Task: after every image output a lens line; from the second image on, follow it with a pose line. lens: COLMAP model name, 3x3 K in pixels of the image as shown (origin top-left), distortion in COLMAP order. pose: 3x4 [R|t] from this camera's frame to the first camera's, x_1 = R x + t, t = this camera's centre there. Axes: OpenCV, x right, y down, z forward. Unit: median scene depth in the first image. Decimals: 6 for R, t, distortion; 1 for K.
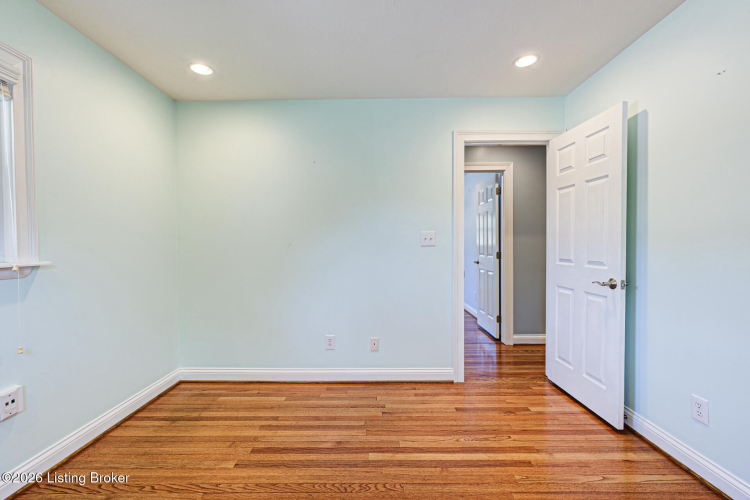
lens RADIAL K [[320.7, 0, 373.4], [0, 320.7, 252.7], [0, 0, 1]] dist [0.000973, 0.000563]
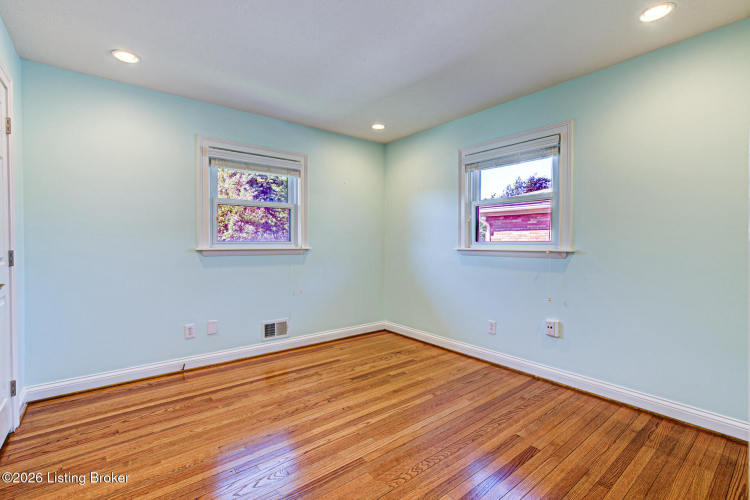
lens RADIAL K [[333.7, 0, 373.4], [0, 333.7, 248.8], [0, 0, 1]] dist [0.009341, 0.000655]
pose [[-0.786140, 0.008732, -0.617986, 0.600524], [-0.014527, 0.999363, 0.032600, -0.012342], [0.617877, 0.034606, -0.785513, 1.396657]]
